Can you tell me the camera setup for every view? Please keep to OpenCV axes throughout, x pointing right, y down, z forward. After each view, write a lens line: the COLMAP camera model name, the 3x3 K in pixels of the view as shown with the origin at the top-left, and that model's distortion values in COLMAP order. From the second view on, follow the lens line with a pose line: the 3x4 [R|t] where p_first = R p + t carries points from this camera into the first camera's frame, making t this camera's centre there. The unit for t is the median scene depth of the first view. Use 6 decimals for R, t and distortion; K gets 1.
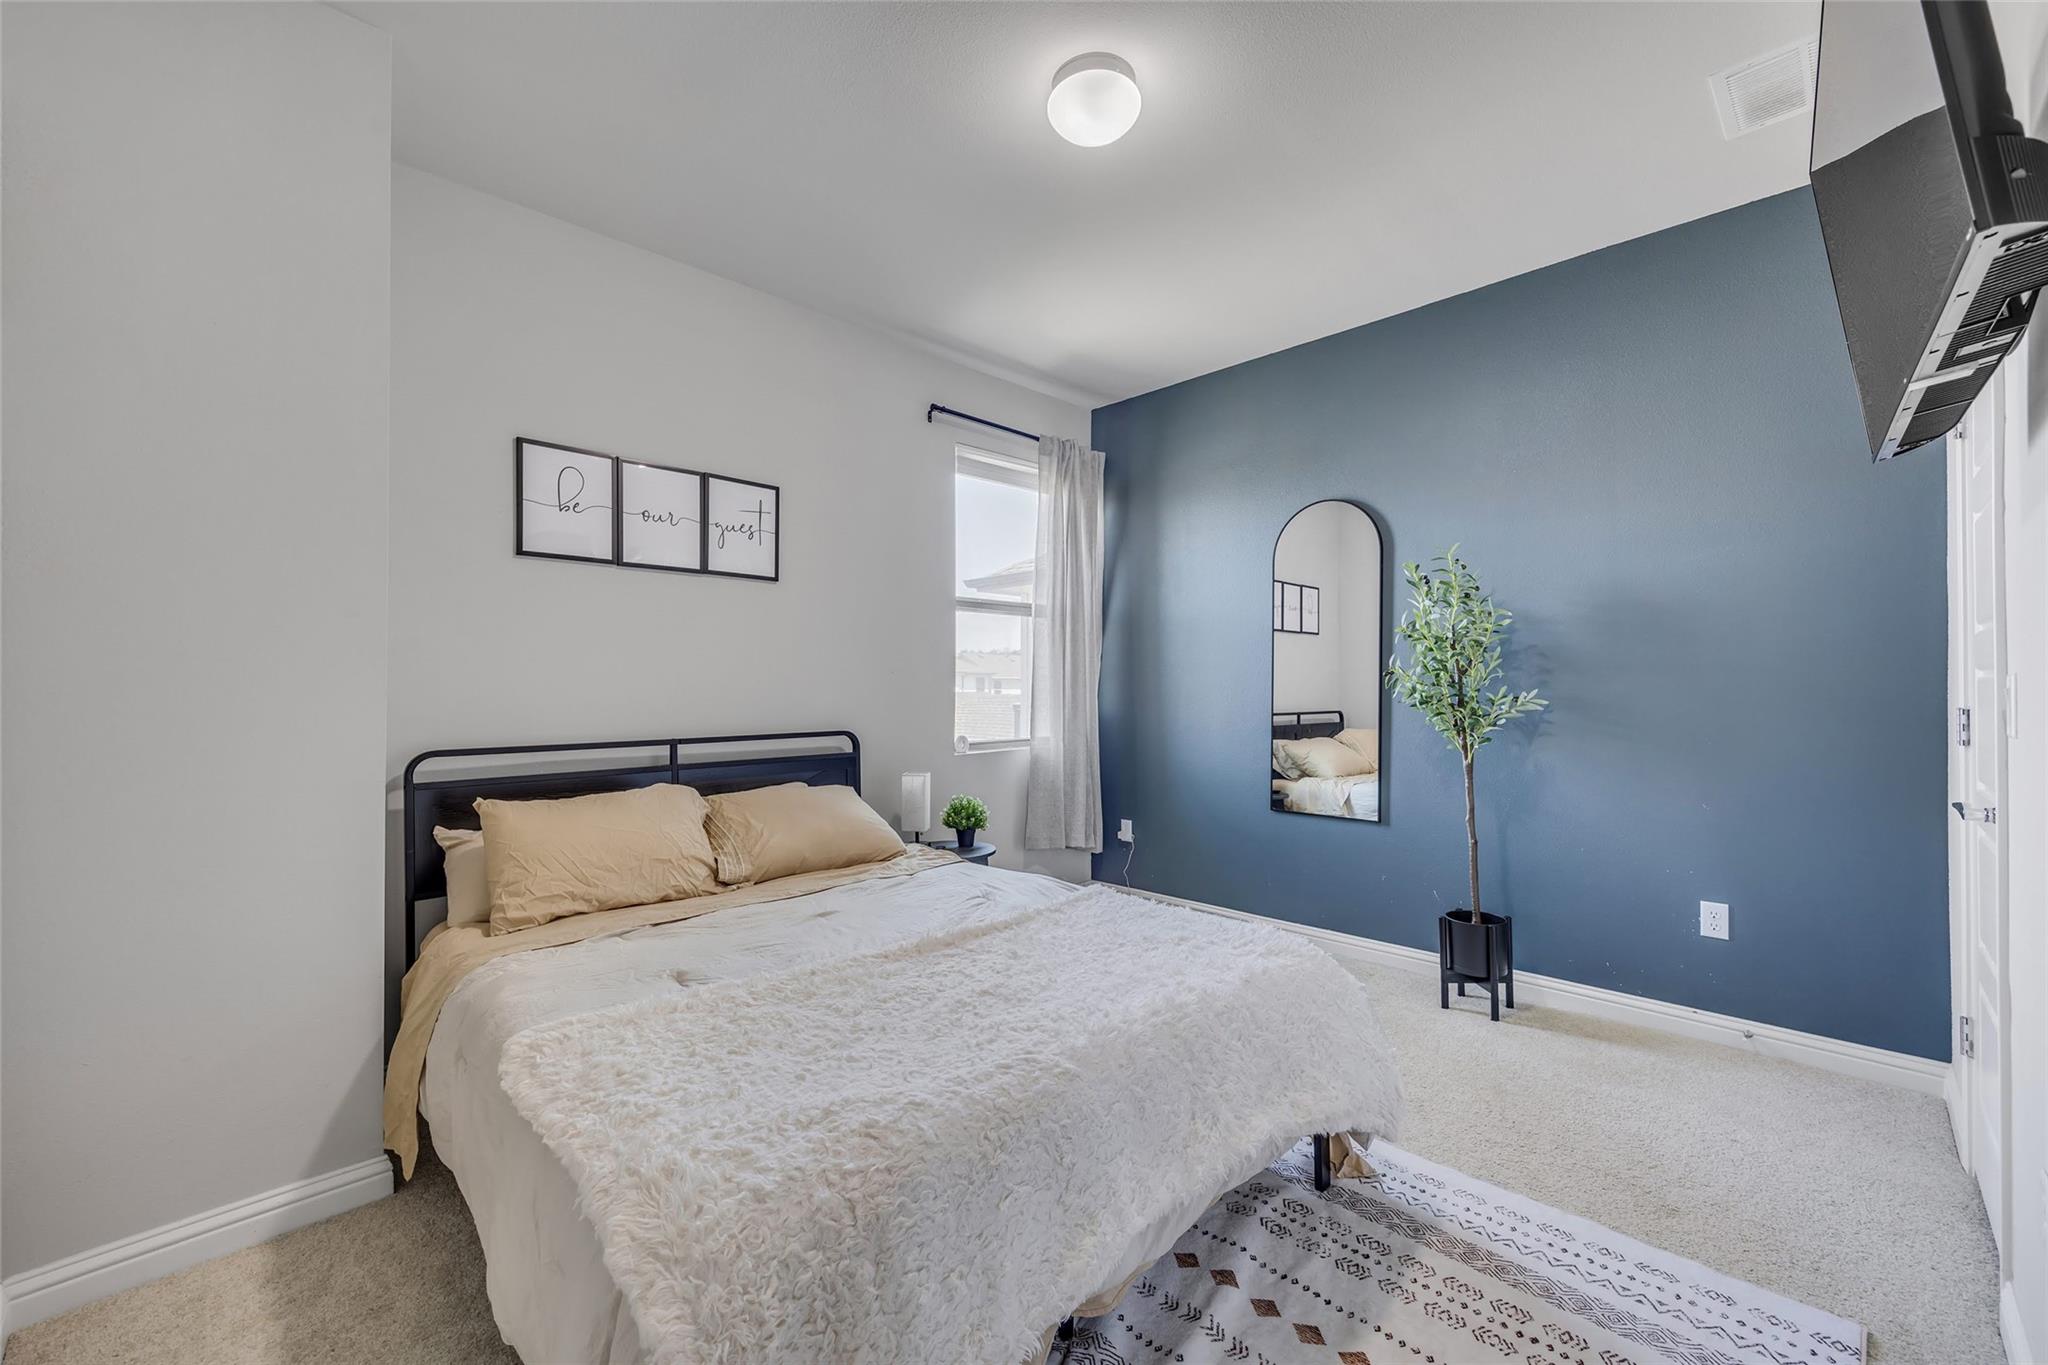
lens RADIAL K [[808.7, 0, 1025.0], [0, 808.7, 687.3], [0, 0, 1]] dist [0.000200, -0.000013]
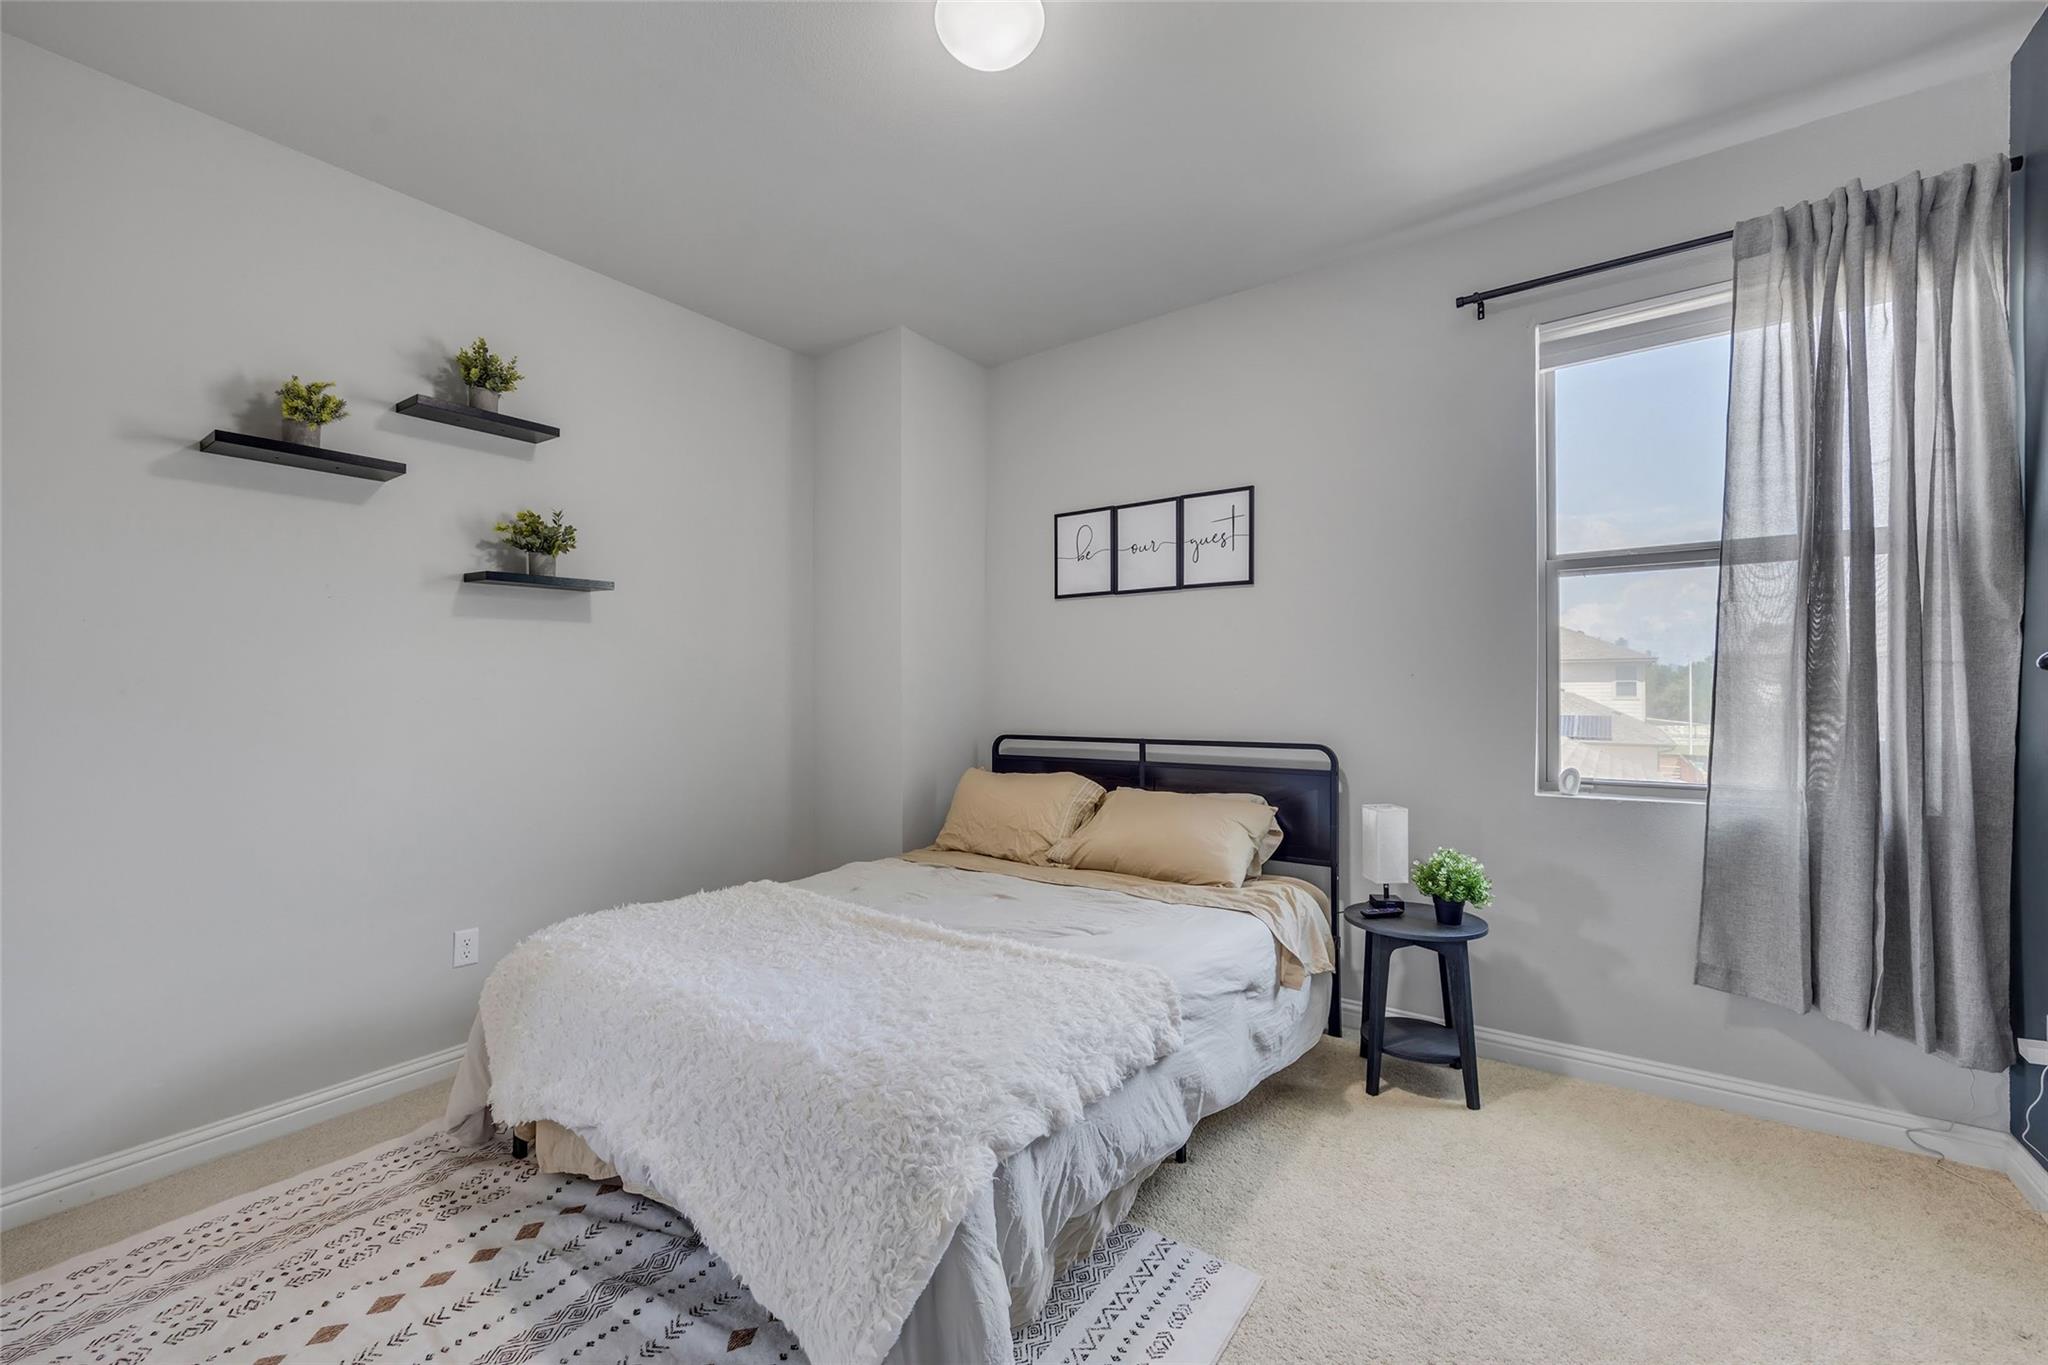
lens RADIAL K [[808.7, 0, 1027.4], [0, 808.7, 686.2], [0, 0, 1]] dist [0.000200, -0.000013]
pose [[0.179766, -0.001721, -0.983708, 0.635637], [0.006637, 0.999978, -0.000537, -0.010778], [0.983687, -0.006433, 0.179773, 0.601090]]
